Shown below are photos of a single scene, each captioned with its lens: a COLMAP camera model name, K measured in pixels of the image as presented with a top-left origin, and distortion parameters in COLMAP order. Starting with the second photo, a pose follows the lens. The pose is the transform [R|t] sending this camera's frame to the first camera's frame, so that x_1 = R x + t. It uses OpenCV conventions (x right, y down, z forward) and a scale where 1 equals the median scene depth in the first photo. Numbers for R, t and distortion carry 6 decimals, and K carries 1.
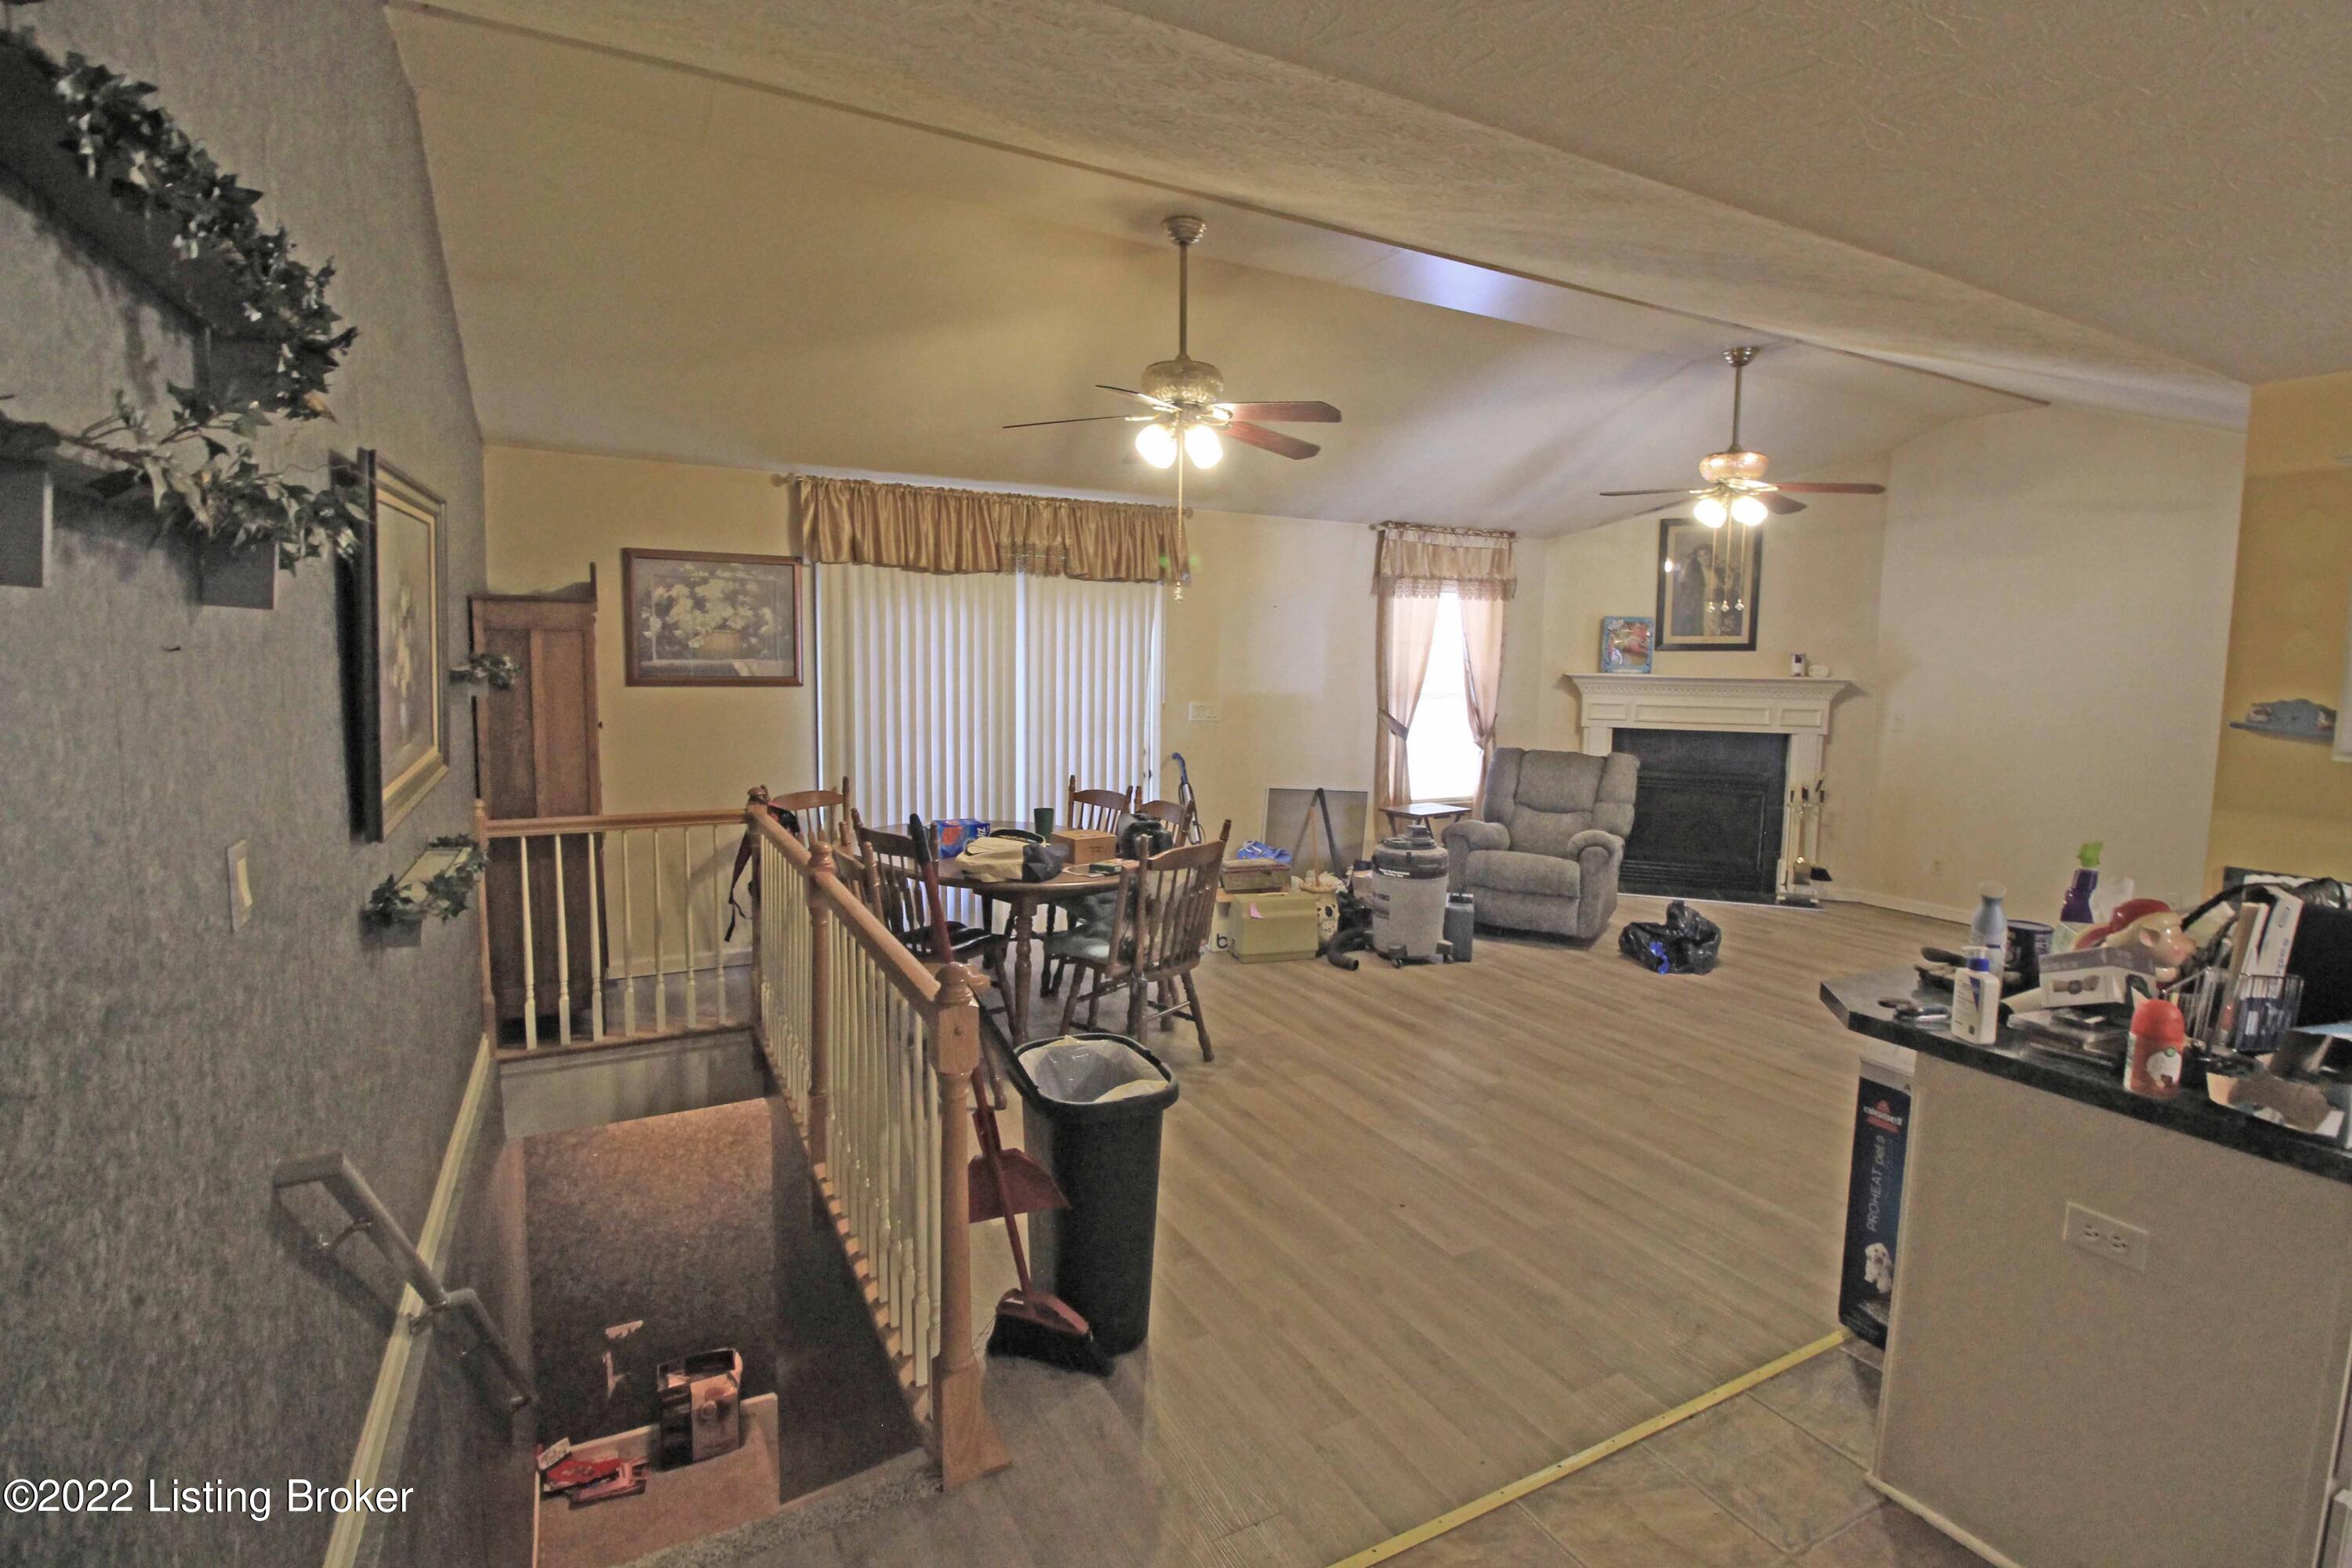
lens RADIAL K [[1083.7, 0, 1176.0], [0, 1083.7, 784.0], [0, 0, 1]] dist [-0.000115, -0.000001]
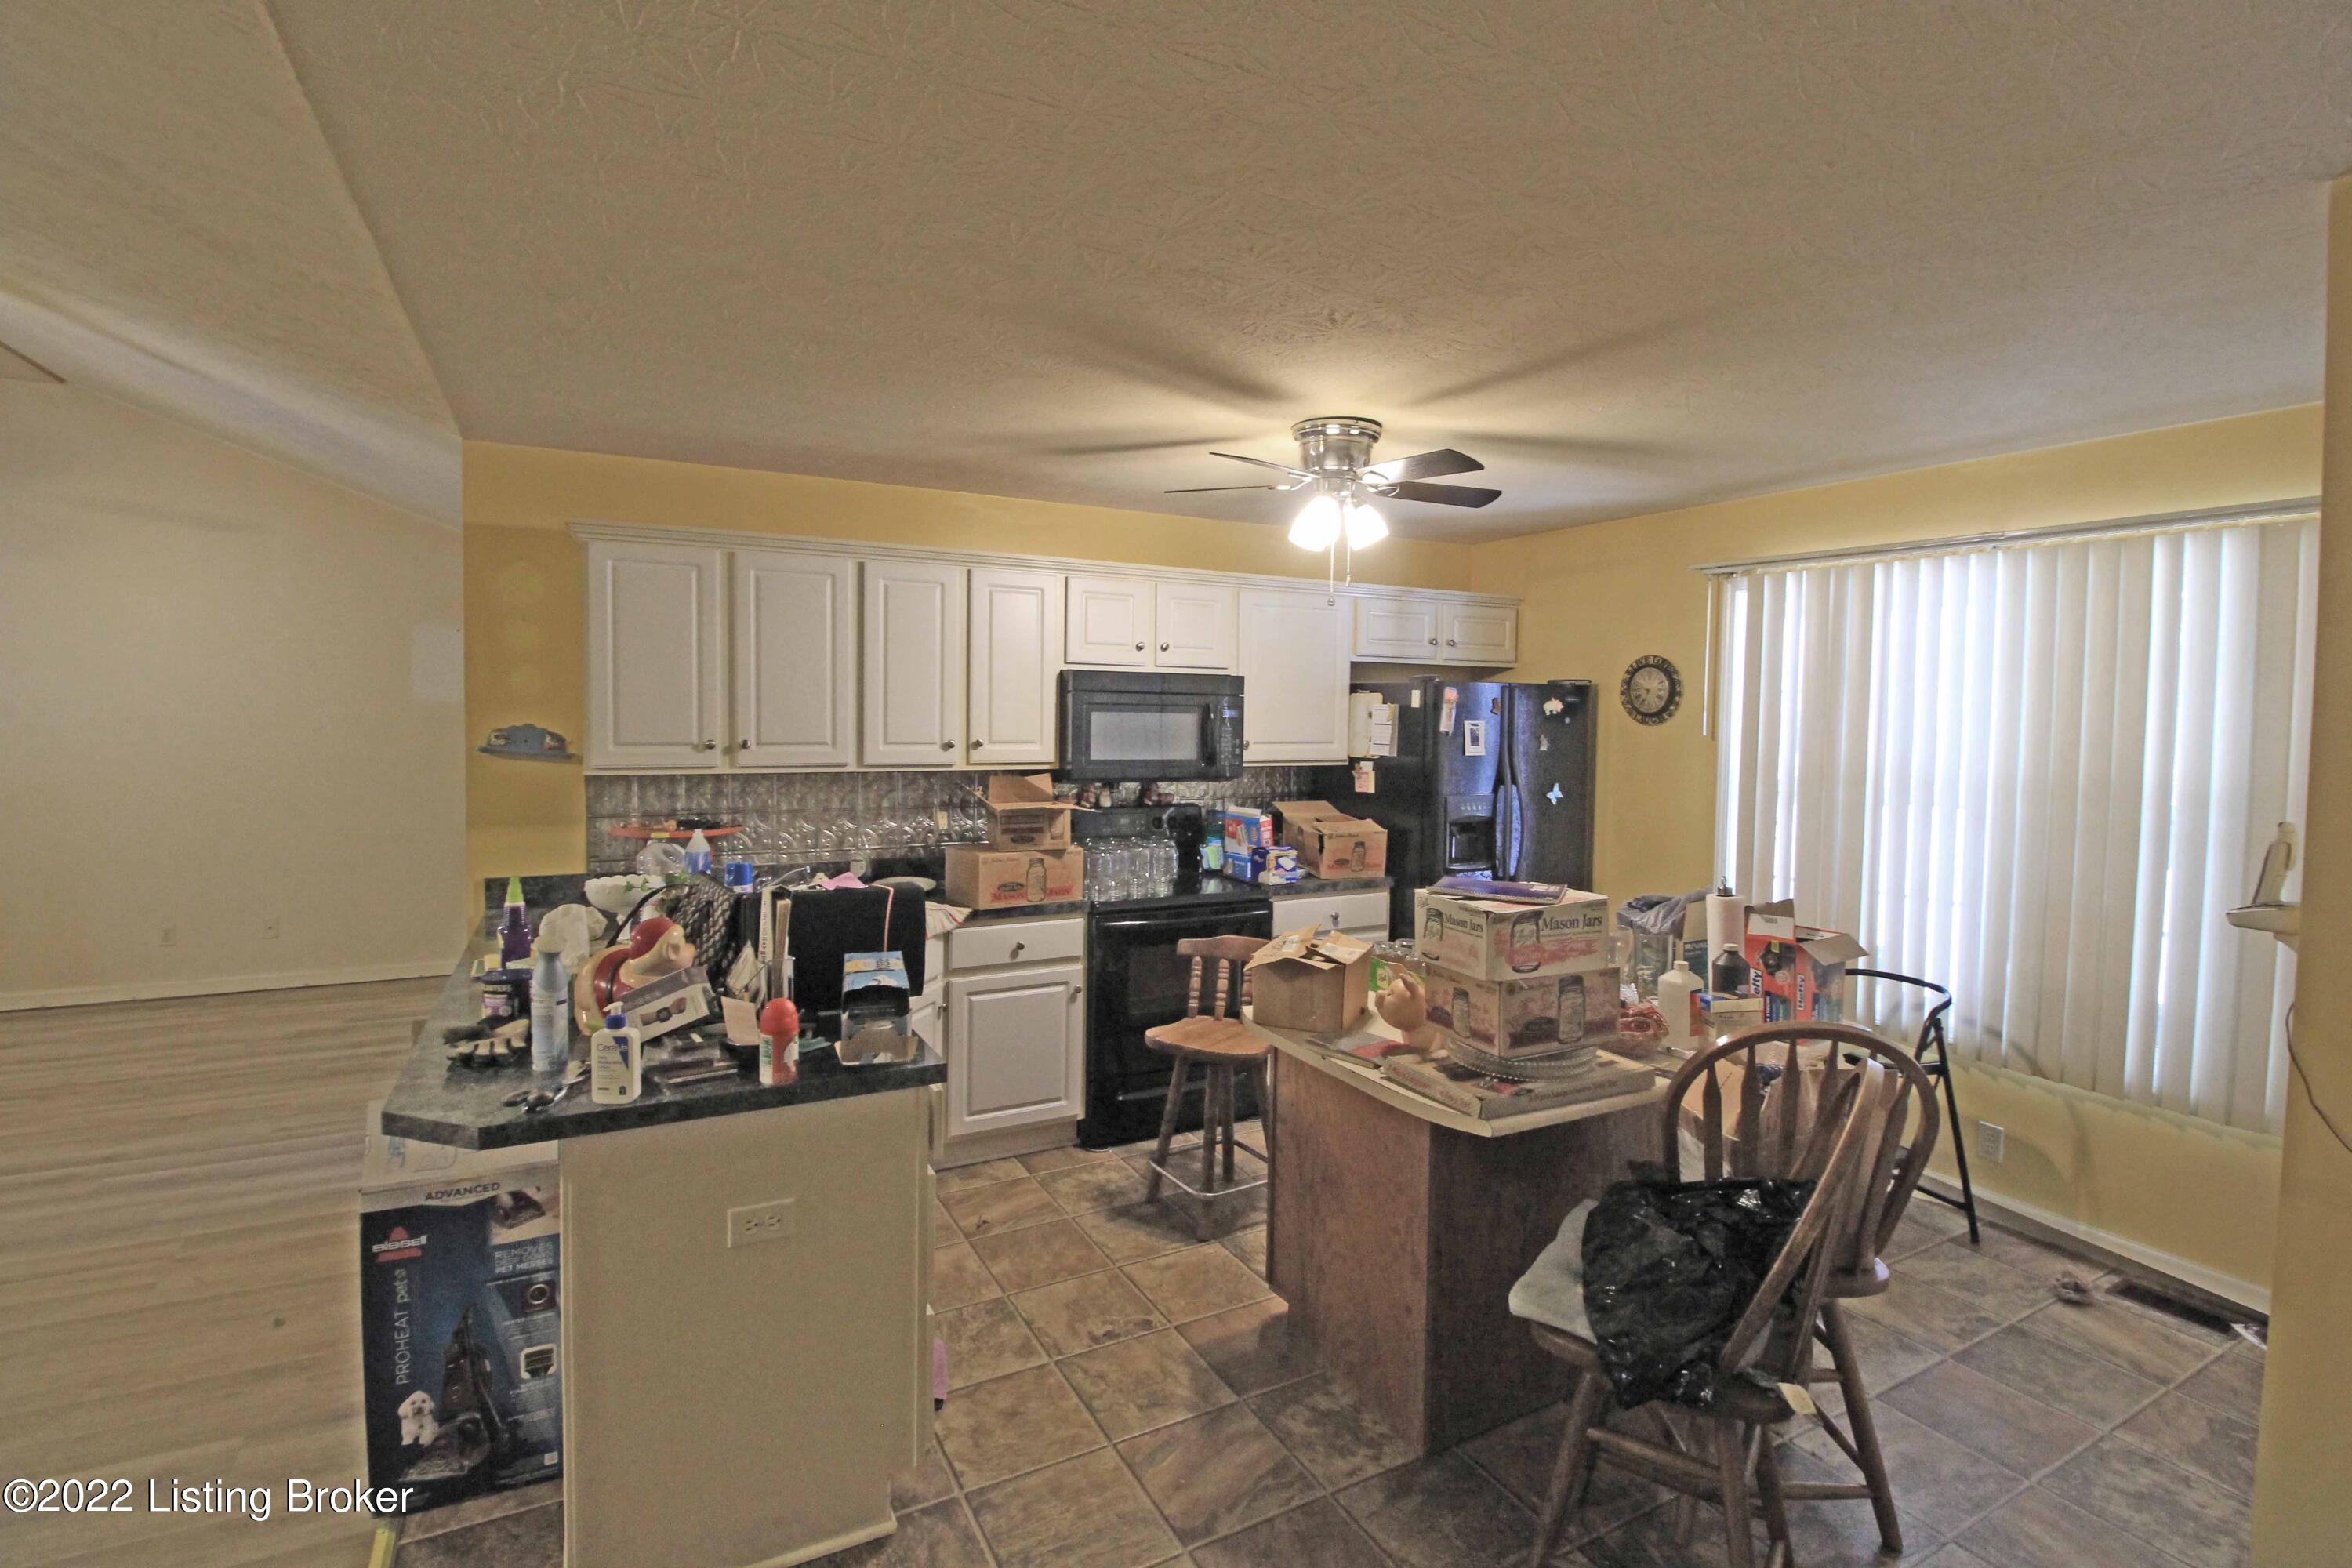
lens RADIAL K [[1104.4, 0, 1178.6], [0, 1104.4, 754.5], [0, 0, 1]] dist [0.000336, -0.018980]
pose [[-0.019460, -0.063154, 0.997814, -0.172986], [0.097441, 0.993132, 0.064758, -0.063115], [-0.995051, 0.098488, -0.013173, 0.378383]]
